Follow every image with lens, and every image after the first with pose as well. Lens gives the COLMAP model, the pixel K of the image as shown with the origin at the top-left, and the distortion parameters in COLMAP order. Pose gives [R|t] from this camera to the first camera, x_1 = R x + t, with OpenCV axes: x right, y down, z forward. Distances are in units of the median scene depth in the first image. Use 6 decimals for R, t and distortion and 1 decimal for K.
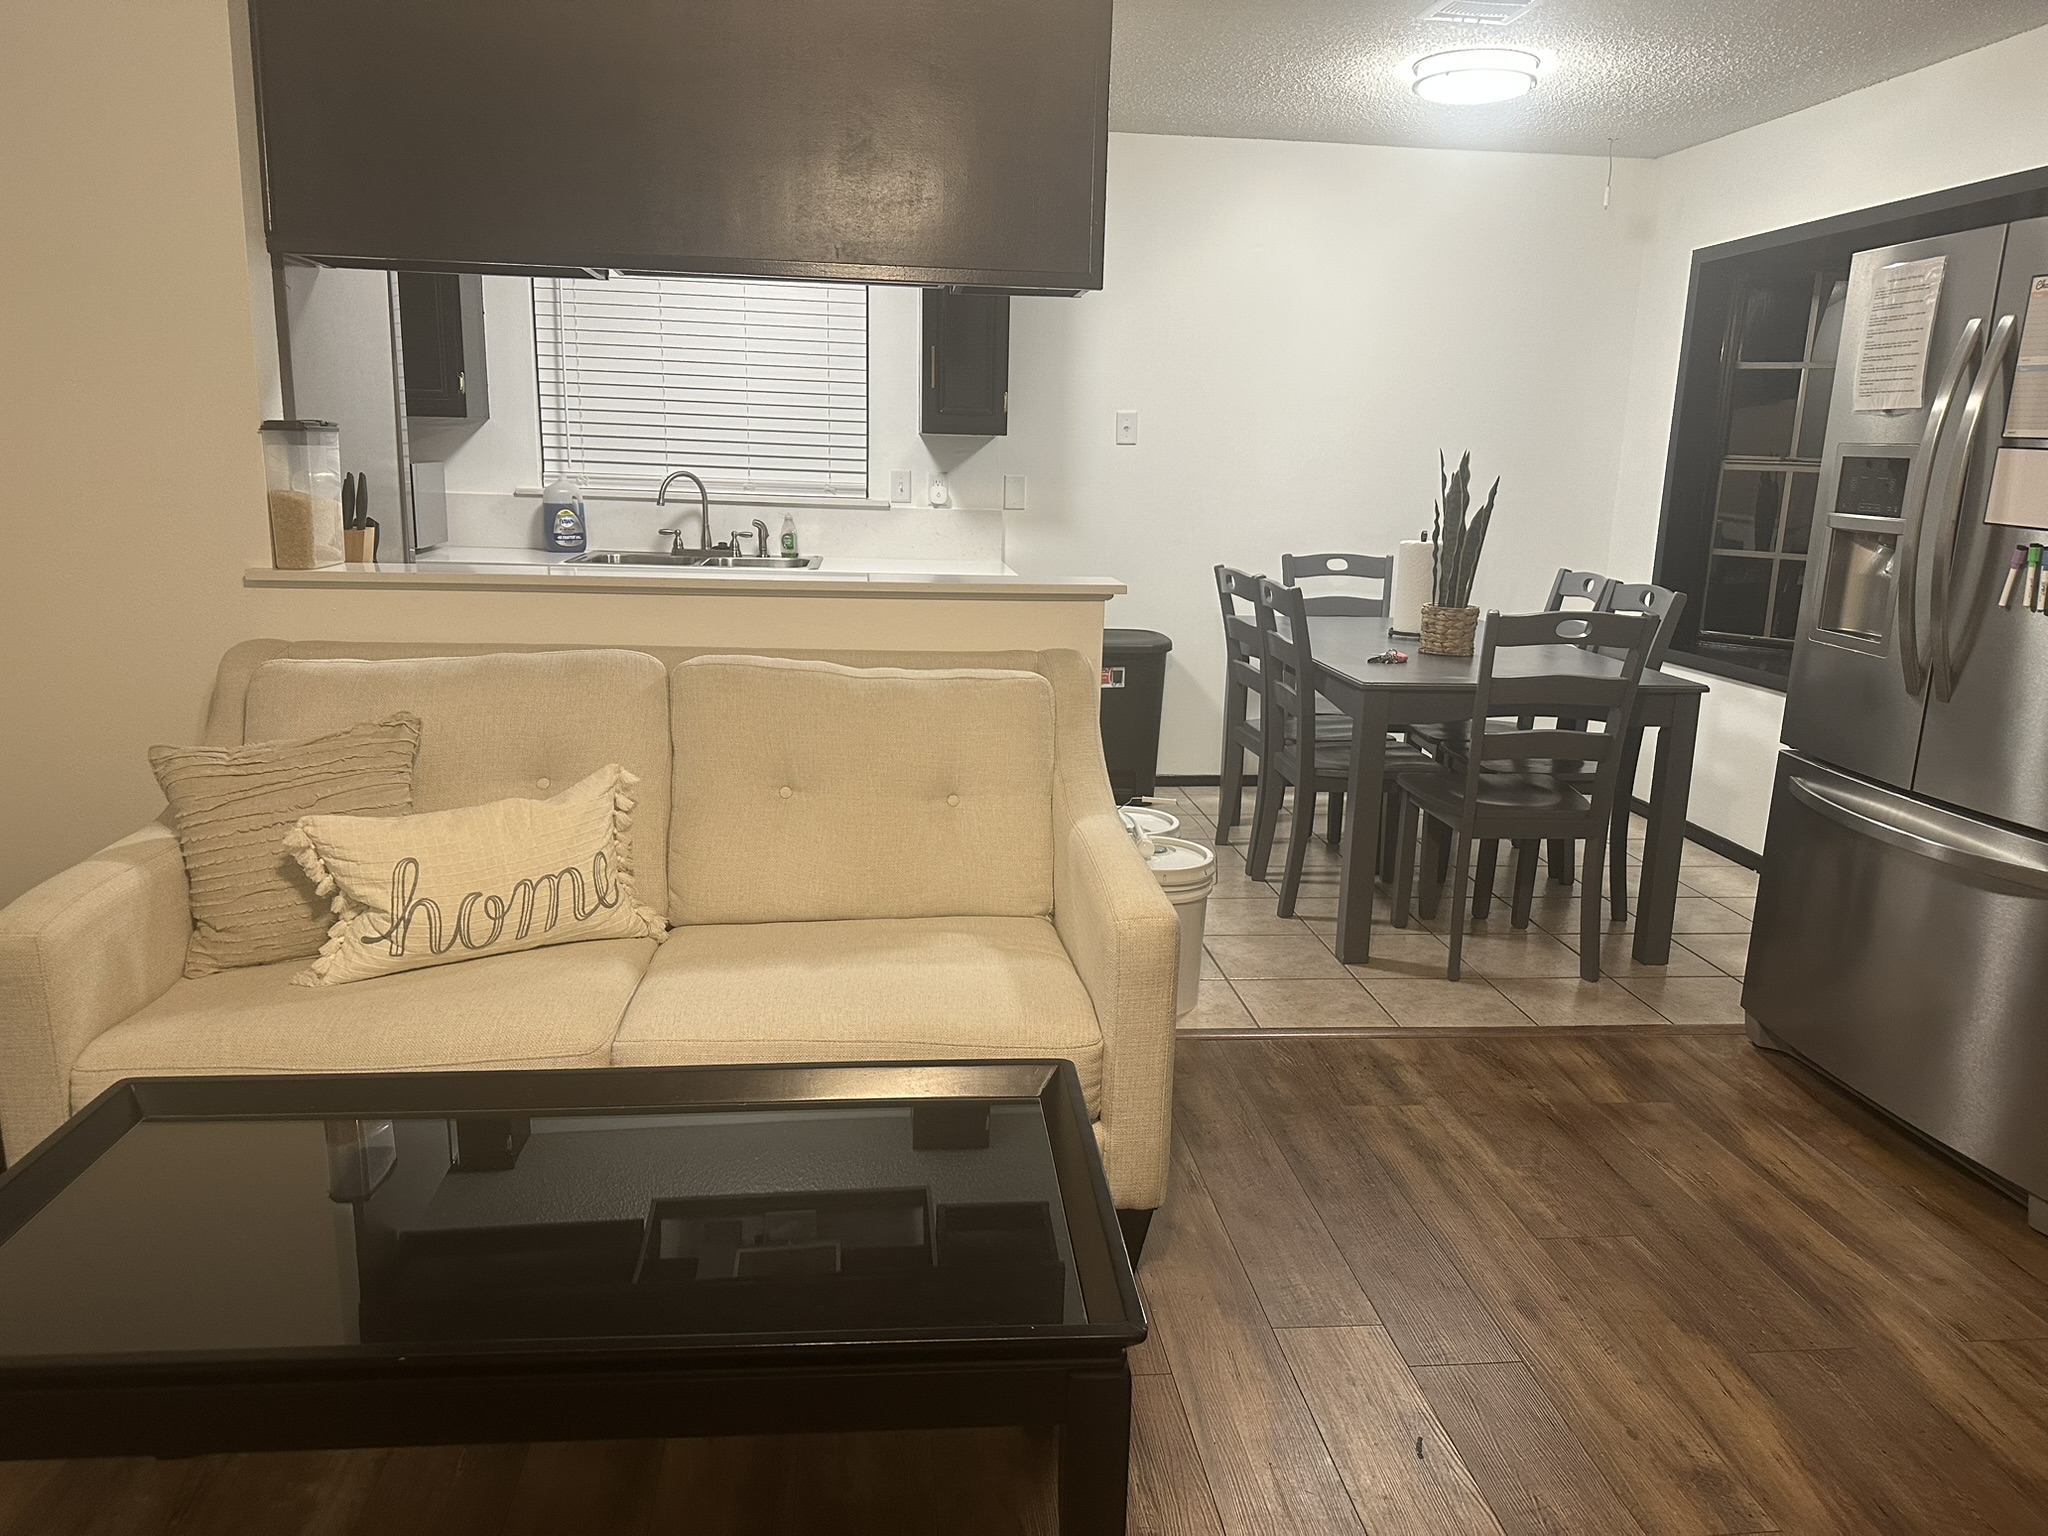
lens RADIAL K [[1442.3, 0, 1022.5], [0, 1442.3, 772.6], [0, 0, 1]] dist [0.081273, -0.108389]
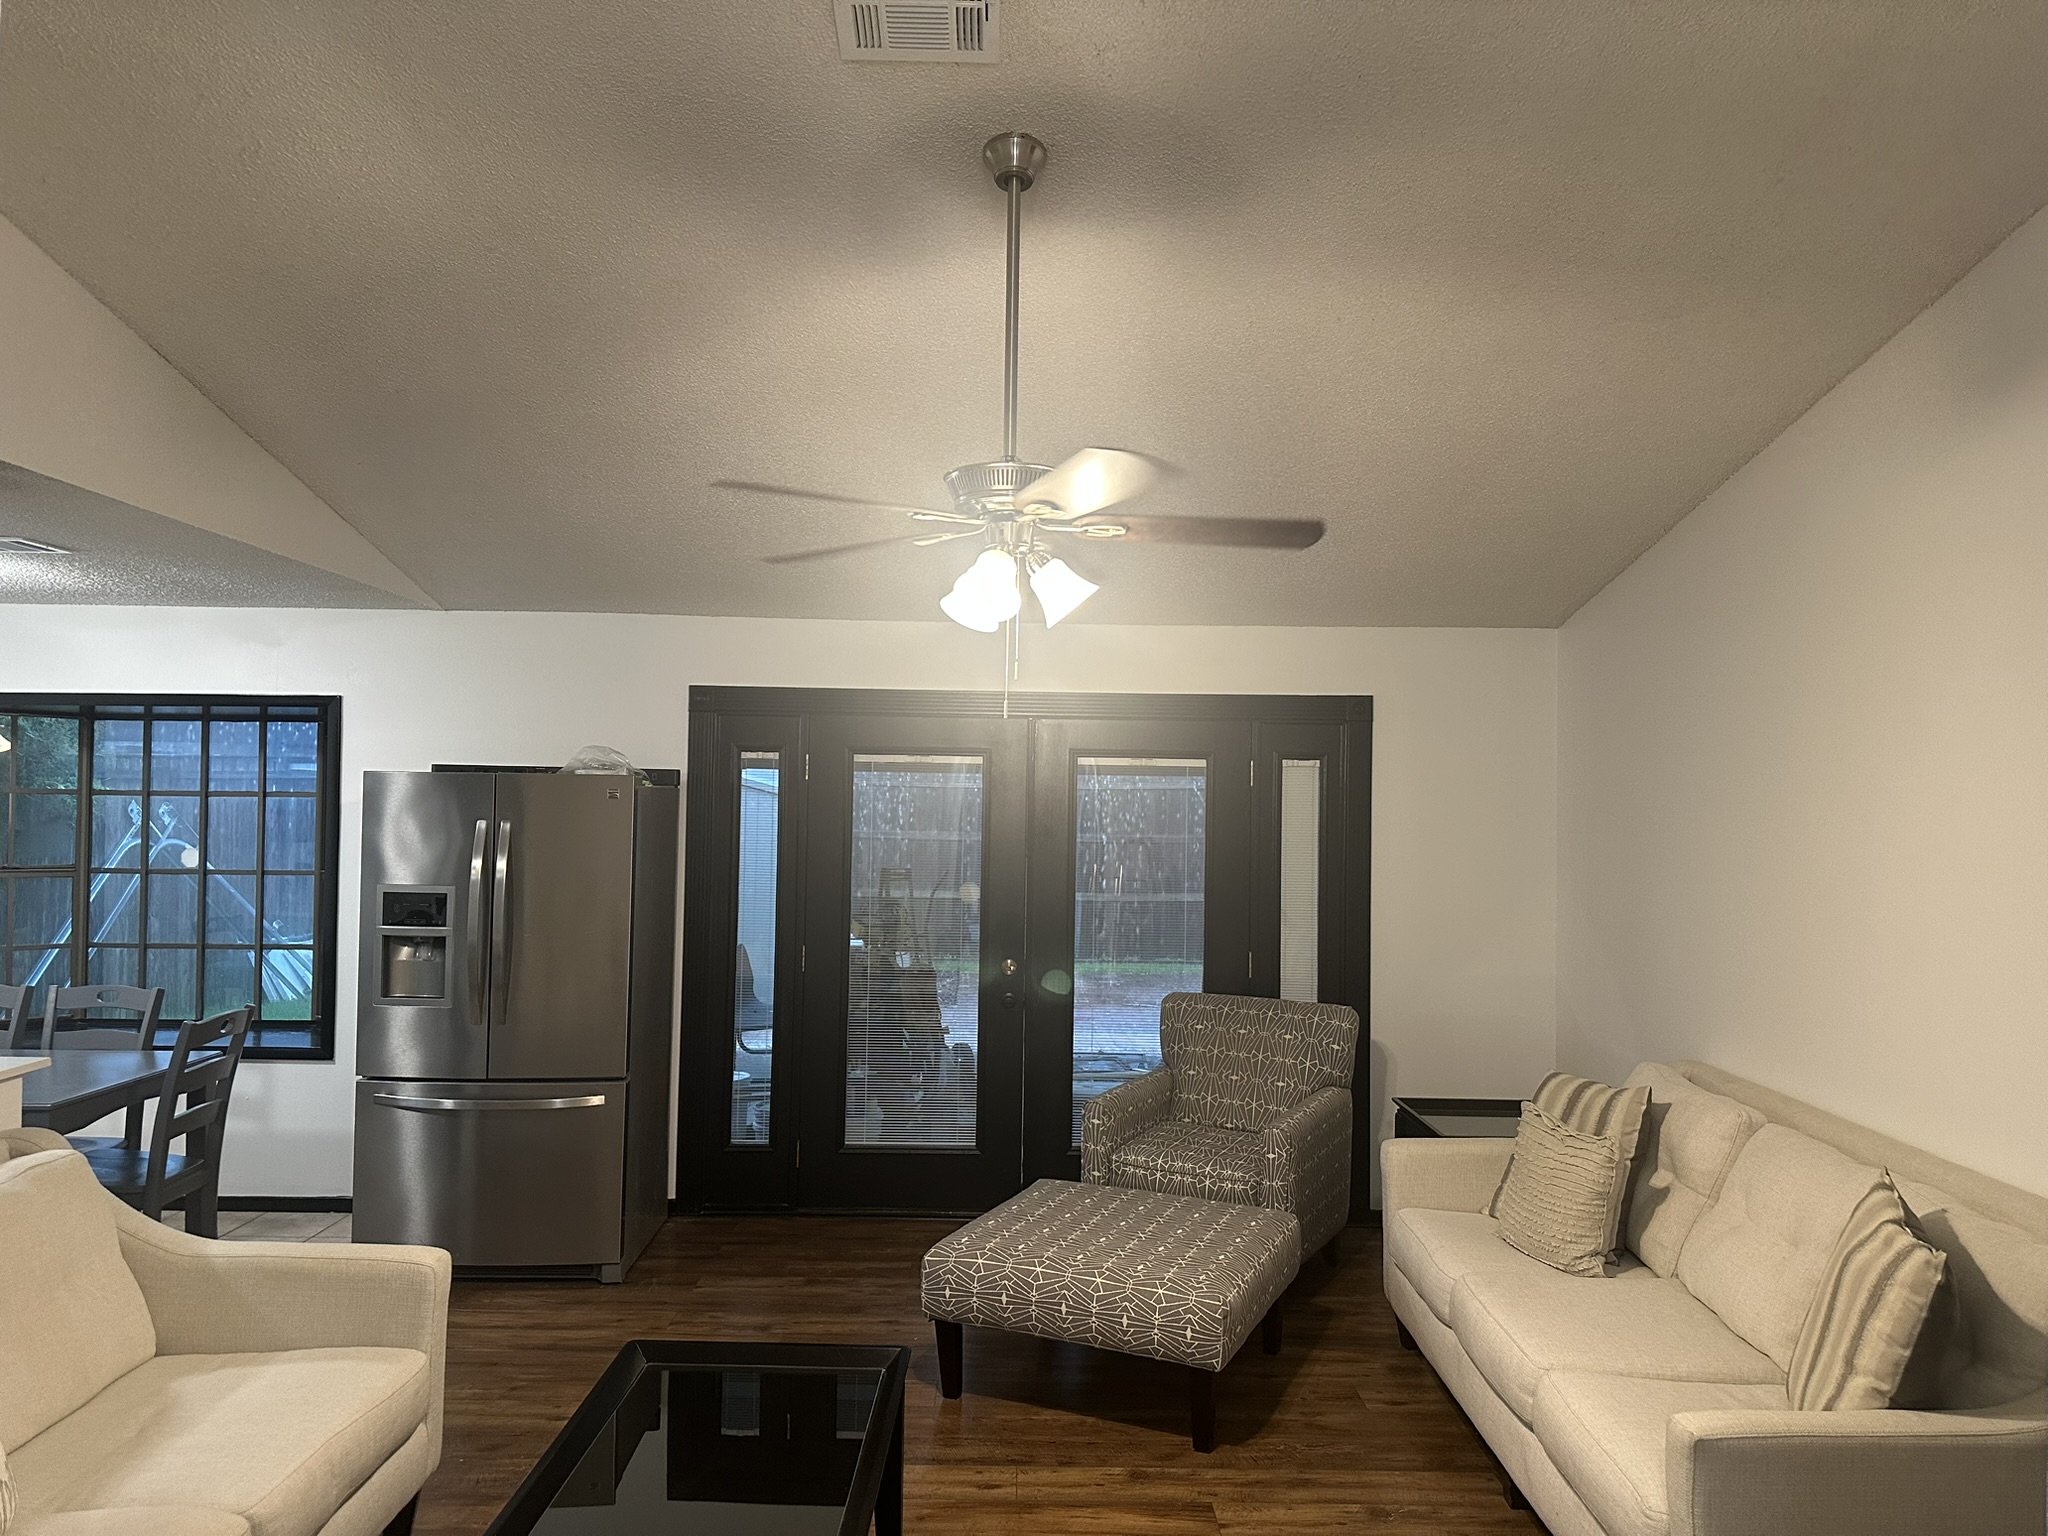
lens RADIAL K [[1442.3, 0, 1022.5], [0, 1442.3, 772.6], [0, 0, 1]] dist [0.081273, -0.108389]
pose [[0.105005, -0.002182, 0.994469, -1.031881], [0.205435, 0.978476, -0.019544, -0.177635], [-0.973021, 0.206351, 0.103193, 0.120577]]
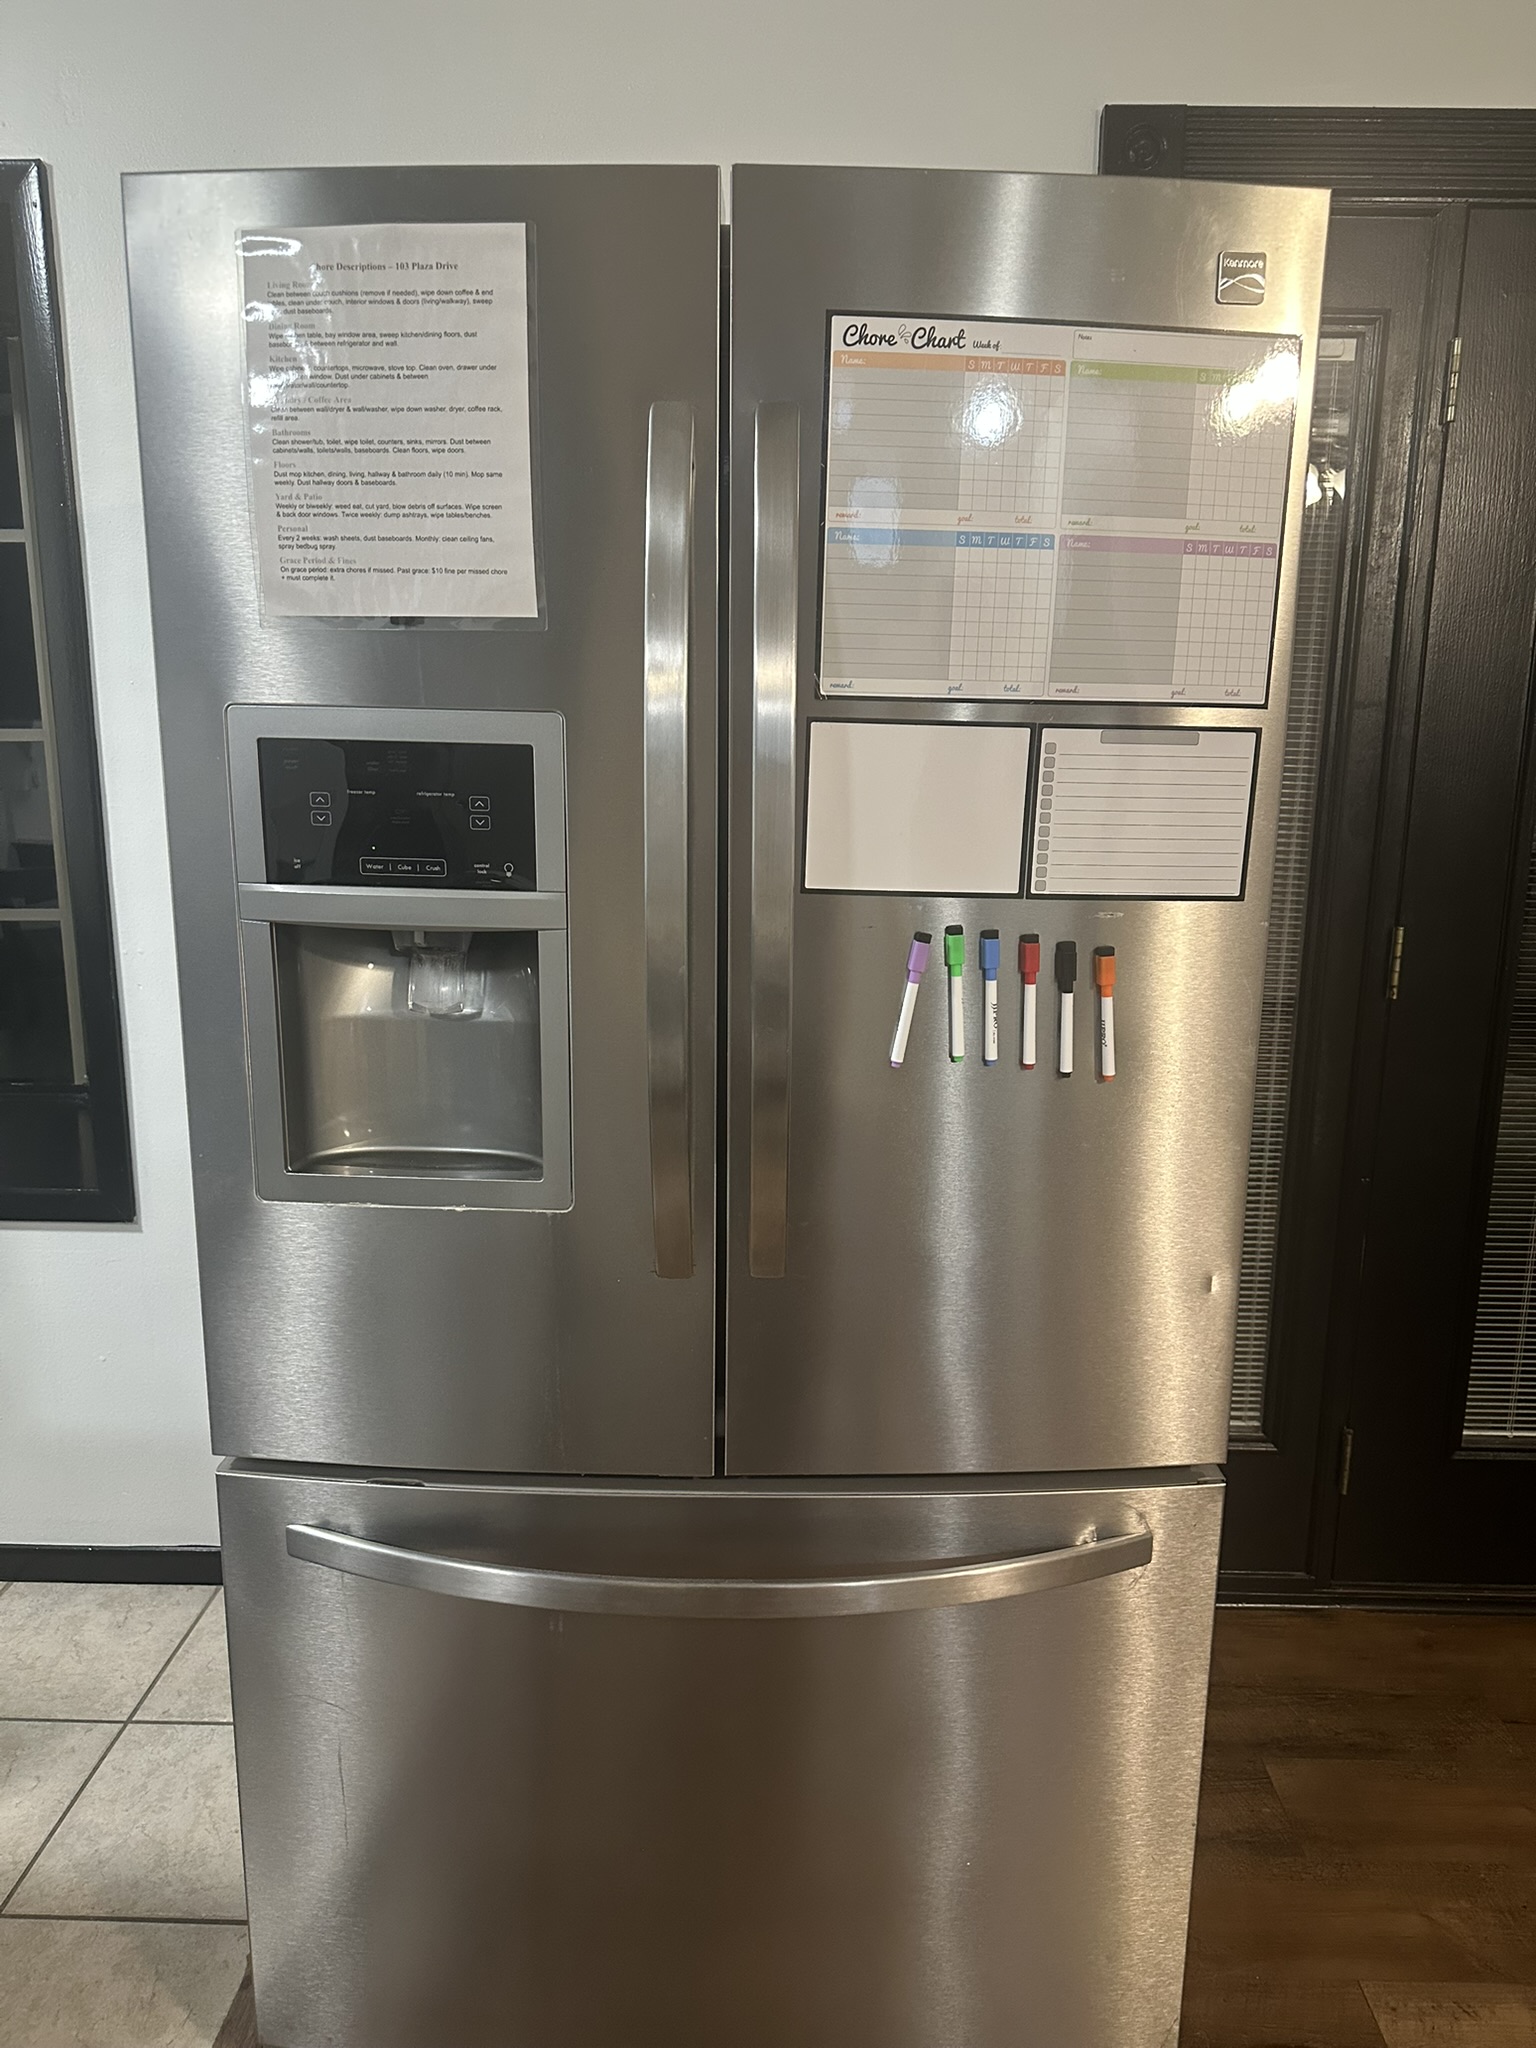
lens RADIAL K [[1442.3, 0, 762.6], [0, 1442.3, 1034.7], [0, 0, 1]] dist [0.081273, -0.108389]
pose [[0.130545, -0.230753, 0.964215, 0.204793], [0.213308, 0.956299, 0.199979, -0.200658], [-0.968224, 0.179569, 0.174061, 0.865944]]
